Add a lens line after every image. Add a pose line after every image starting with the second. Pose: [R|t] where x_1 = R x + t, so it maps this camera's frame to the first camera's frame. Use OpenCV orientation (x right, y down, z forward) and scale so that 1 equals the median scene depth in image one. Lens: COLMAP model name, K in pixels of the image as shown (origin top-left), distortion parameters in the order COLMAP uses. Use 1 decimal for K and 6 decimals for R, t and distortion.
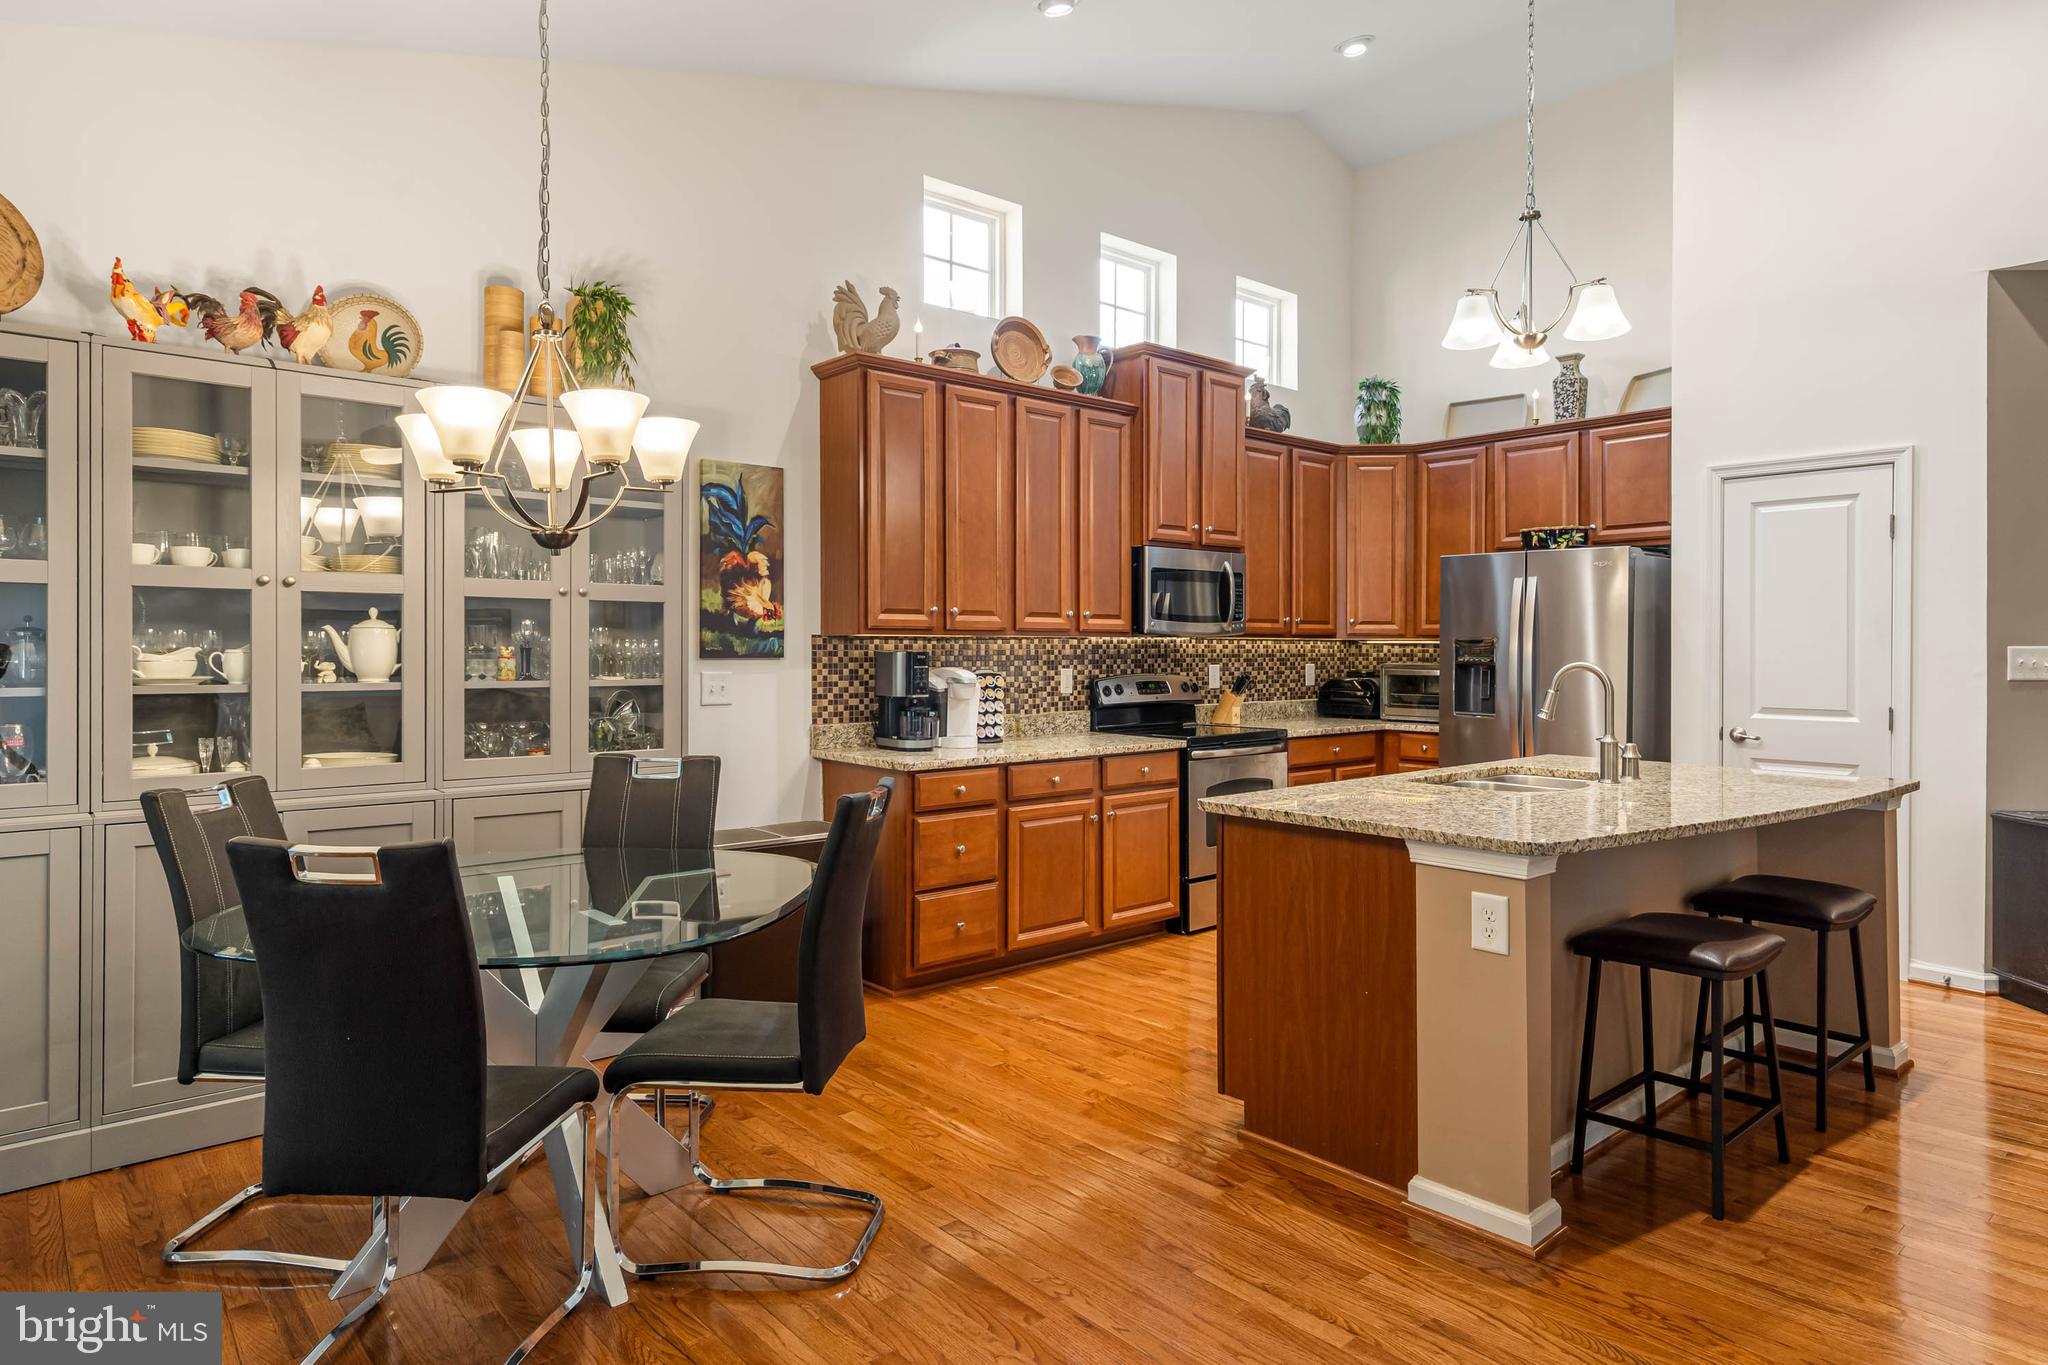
lens RADIAL K [[1172.0, 0, 1026.9], [0, 1172.0, 656.3], [0, 0, 1]] dist [0.000014, 0.010722]
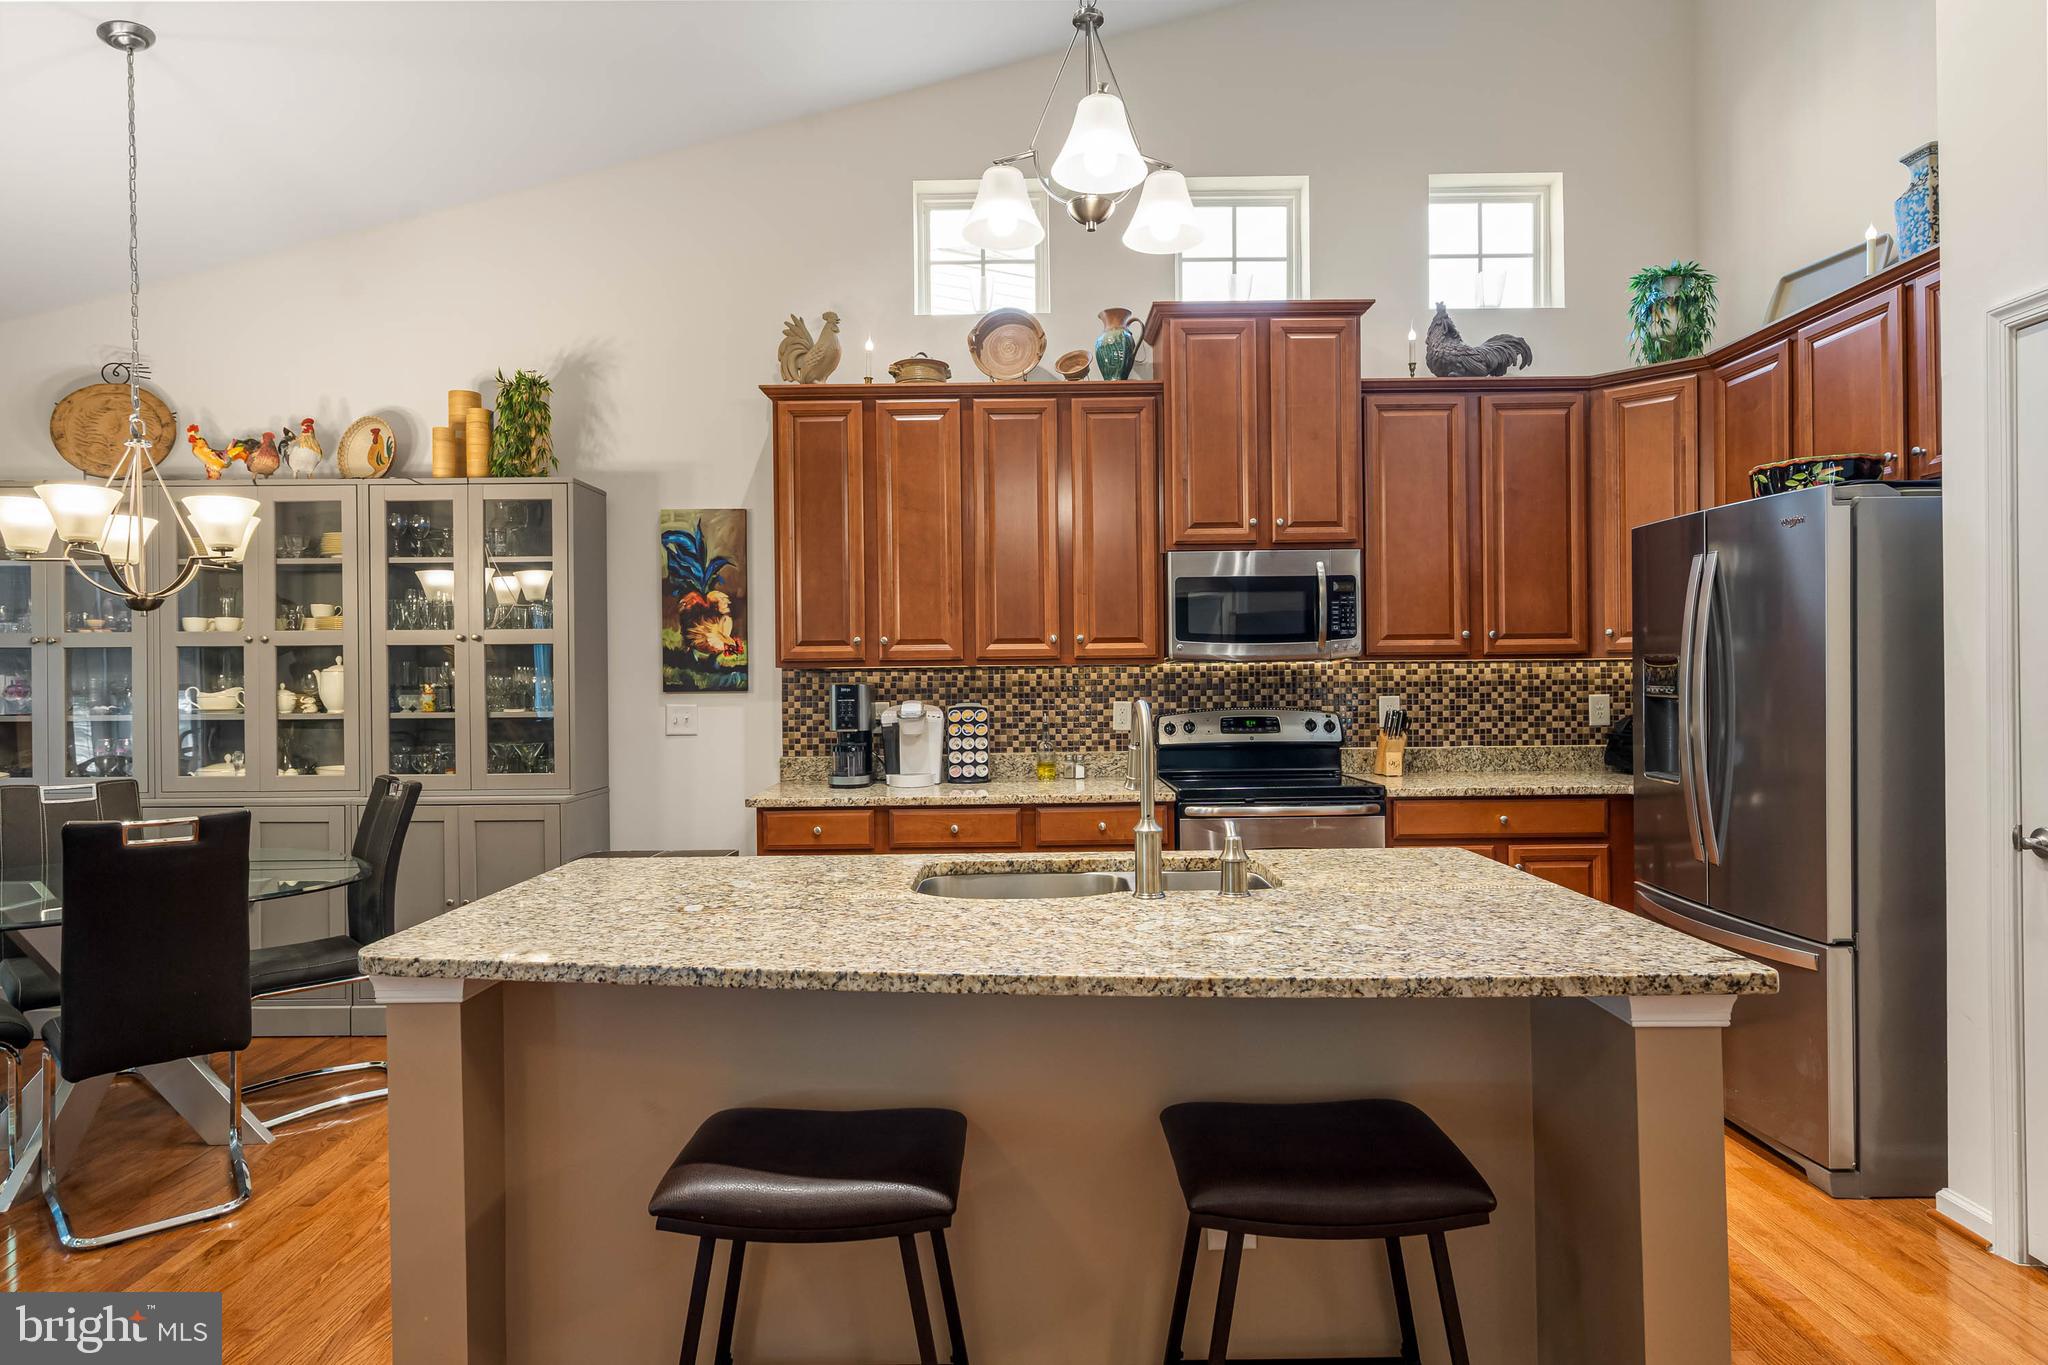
lens RADIAL K [[1172.0, 0, 1029.3], [0, 1172.0, 674.4], [0, 0, 1]] dist [0.000014, 0.010722]
pose [[0.756046, -0.009010, -0.654456, 0.666824], [0.007398, 0.999959, -0.005219, -0.006368], [0.654476, -0.000896, 0.756082, 0.383216]]
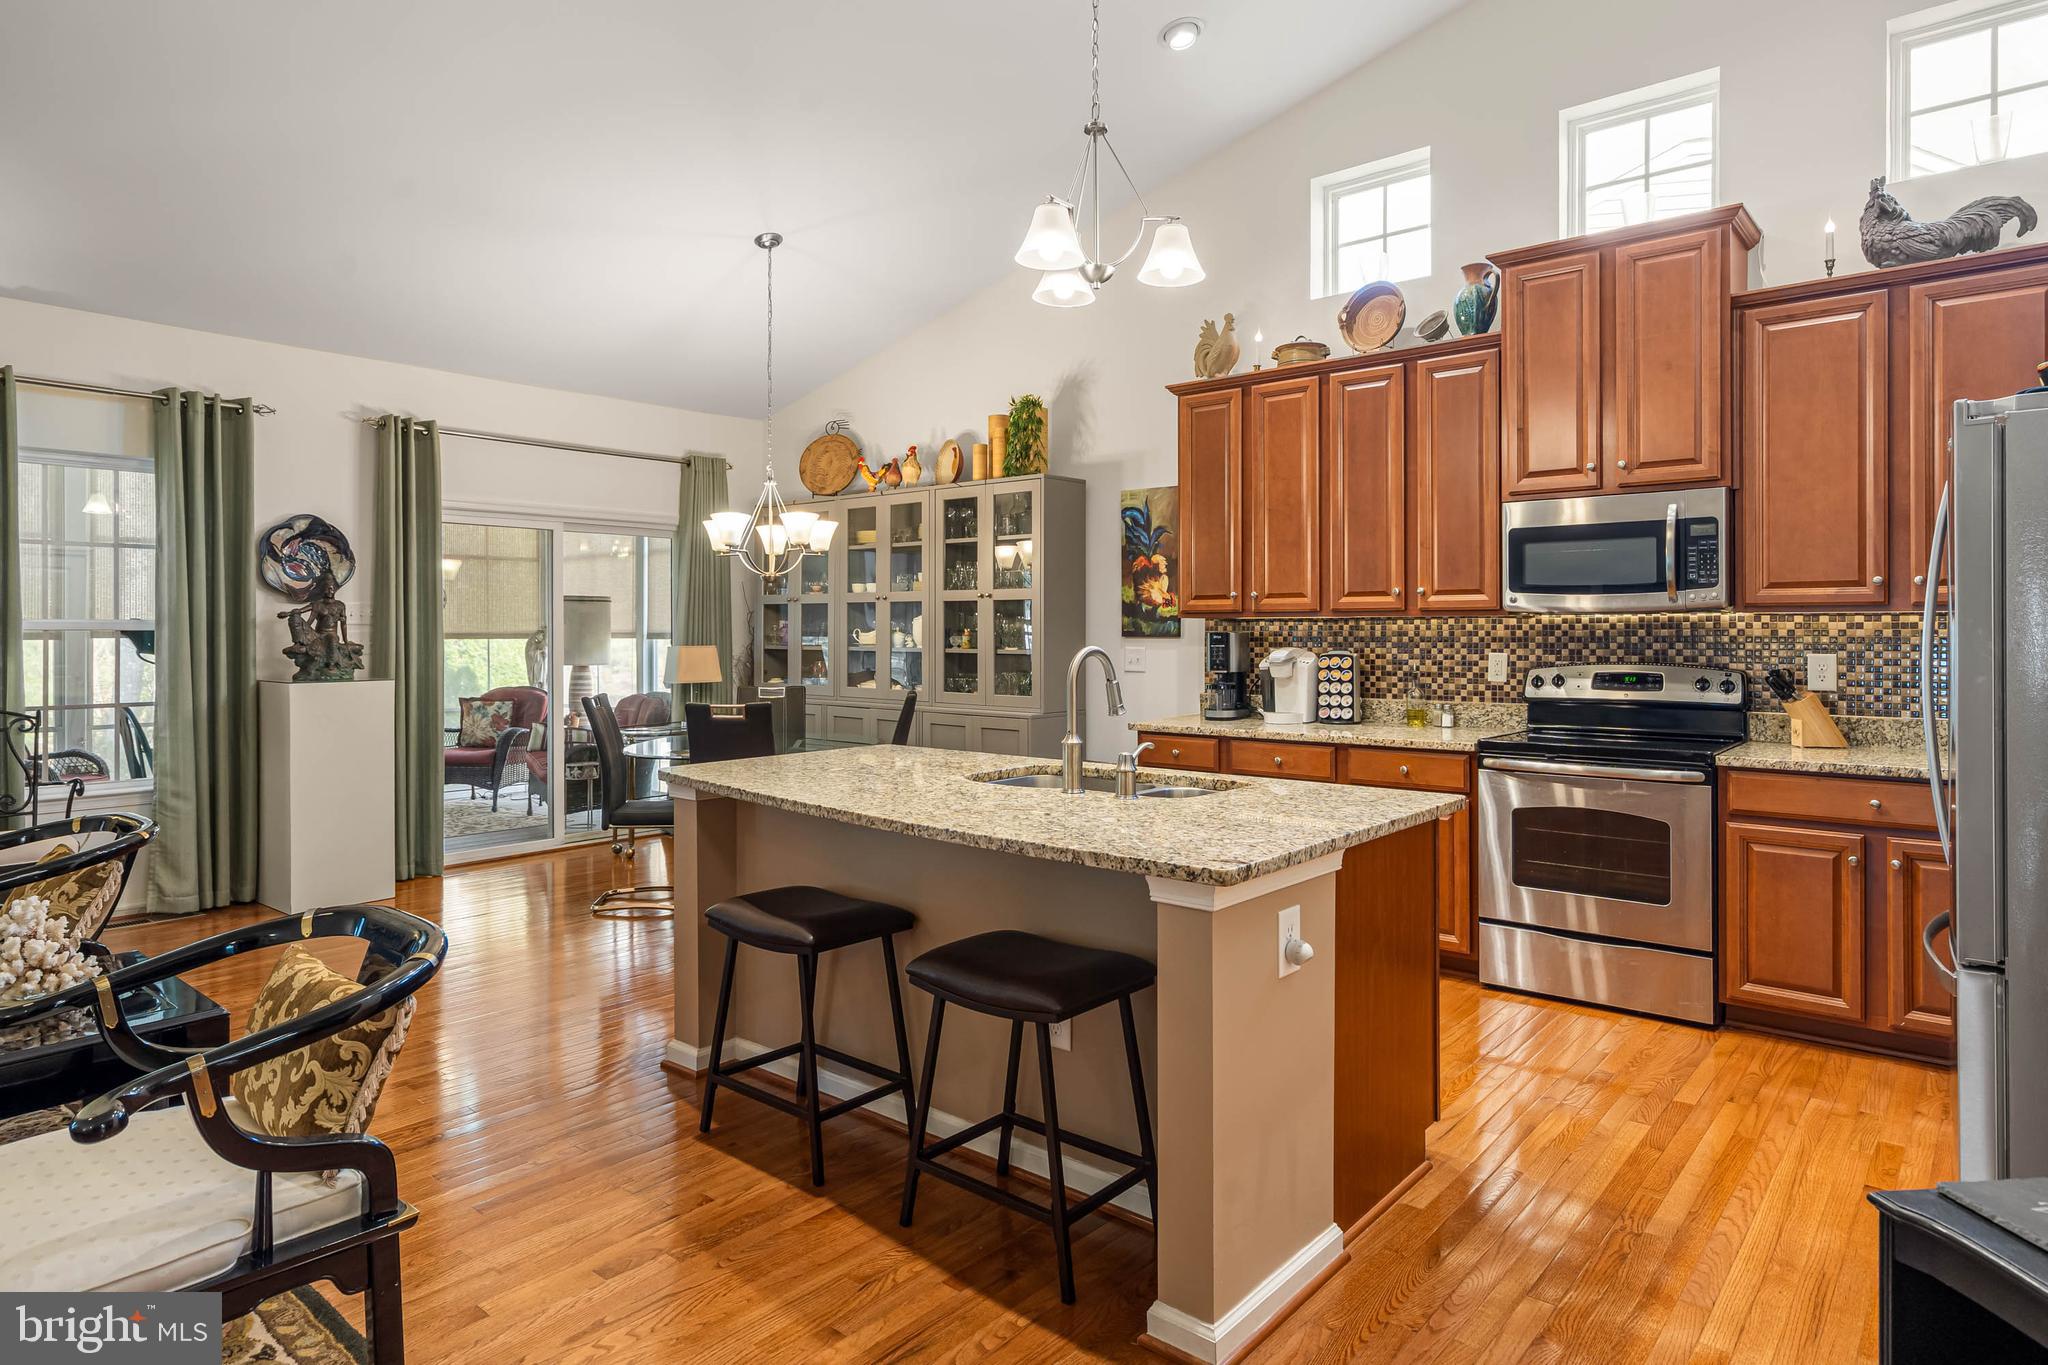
lens RADIAL K [[1172.0, 0, 1020.0], [0, 1172.0, 630.0], [0, 0, 1]] dist [0.000014, 0.010722]
pose [[0.147465, 0.000421, -0.989067, 1.016501], [-0.004559, 0.999990, -0.000254, -0.005279], [0.989057, 0.004546, 0.147465, 0.654517]]
